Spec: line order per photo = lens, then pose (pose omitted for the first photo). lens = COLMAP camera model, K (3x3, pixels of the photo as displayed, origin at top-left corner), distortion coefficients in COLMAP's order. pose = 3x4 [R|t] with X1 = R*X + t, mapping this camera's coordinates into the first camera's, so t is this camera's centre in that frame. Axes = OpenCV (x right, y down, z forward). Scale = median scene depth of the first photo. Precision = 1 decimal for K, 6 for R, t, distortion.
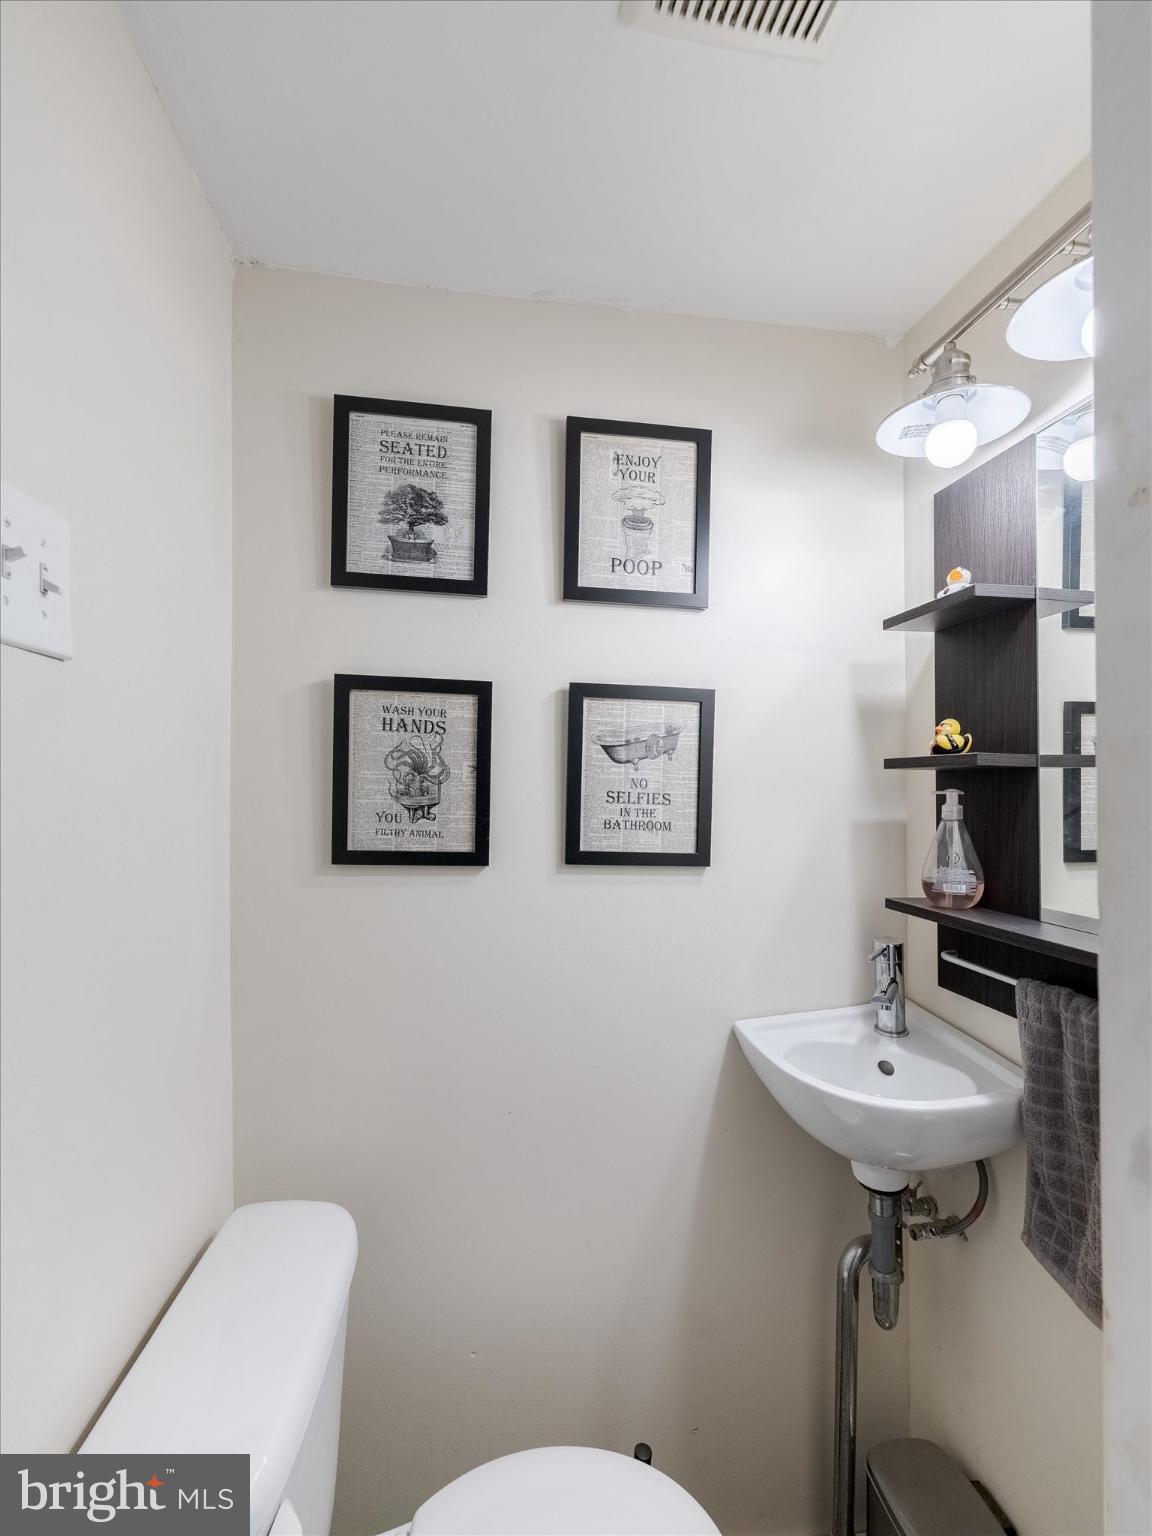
lens RADIAL K [[742.1, 0, 576.0], [0, 742.1, 768.0], [0, 0, 1]] dist [0.000845, -0.000023]
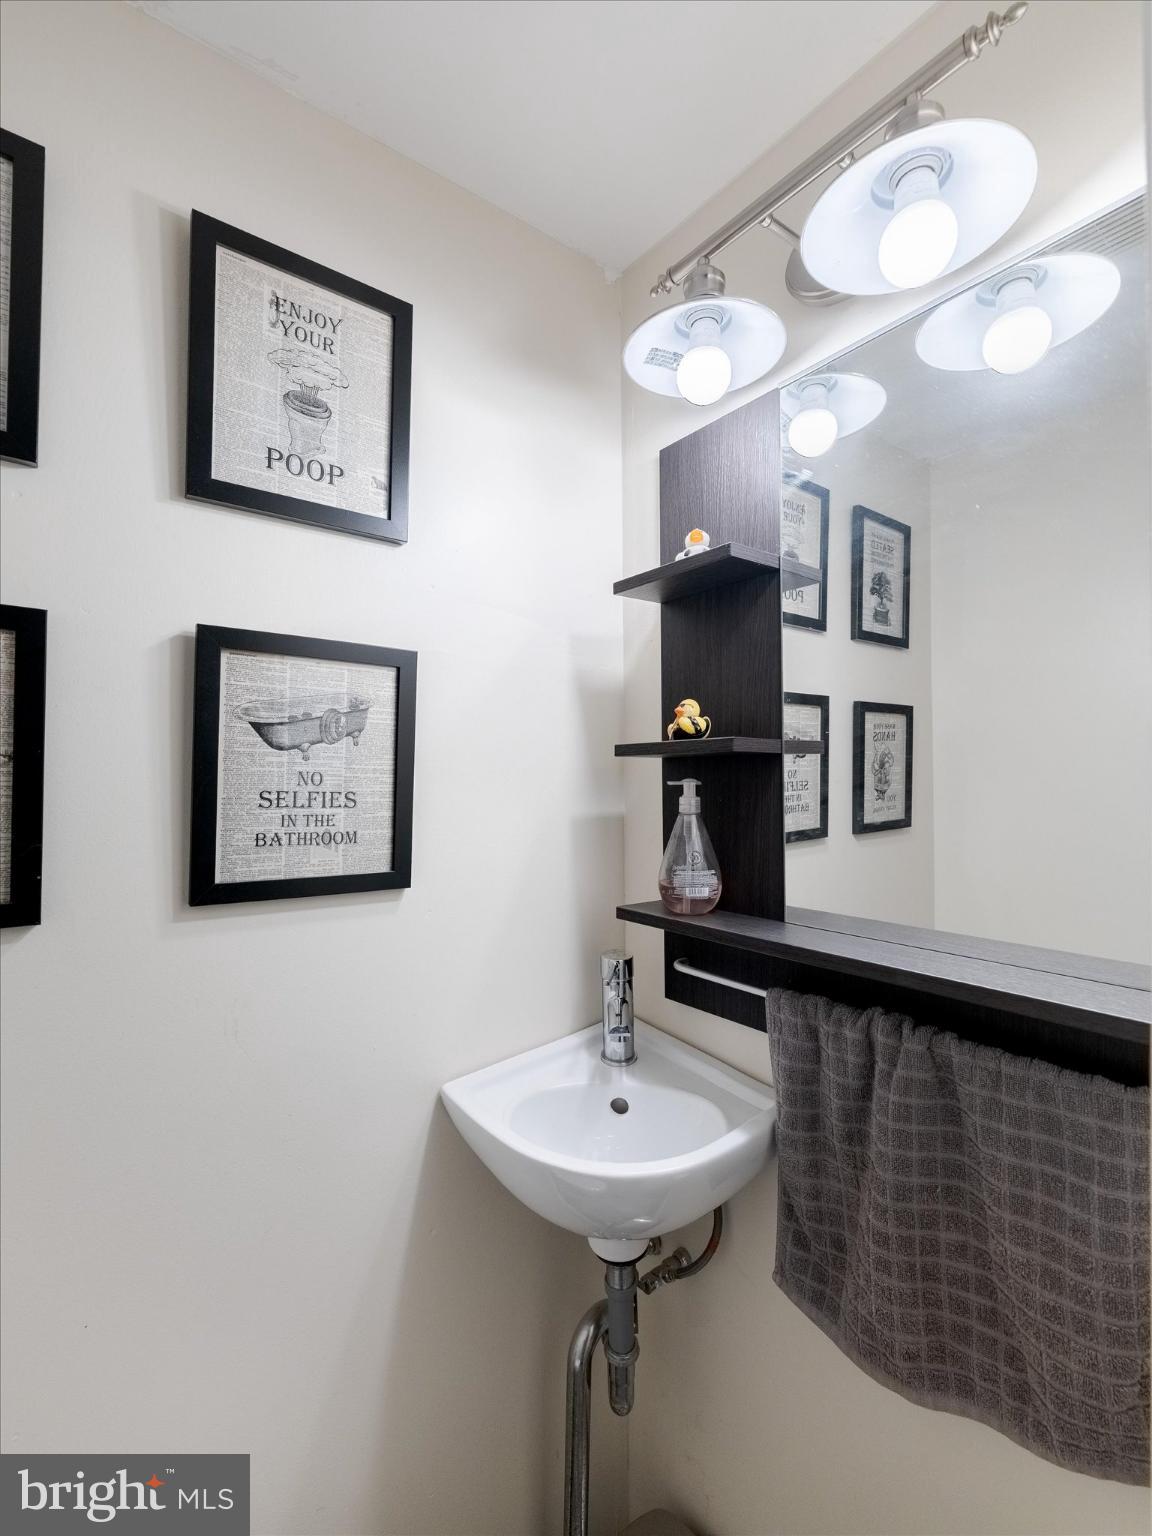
lens RADIAL K [[701.7, 0, 581.4], [0, 701.7, 754.0], [0, 0, 1]] dist [-0.005372, 0.000067]
pose [[0.879959, -0.001634, 0.475046, -0.003749], [0.004585, 0.999977, -0.005054, 0.002307], [-0.475027, 0.006626, 0.879946, 0.303726]]
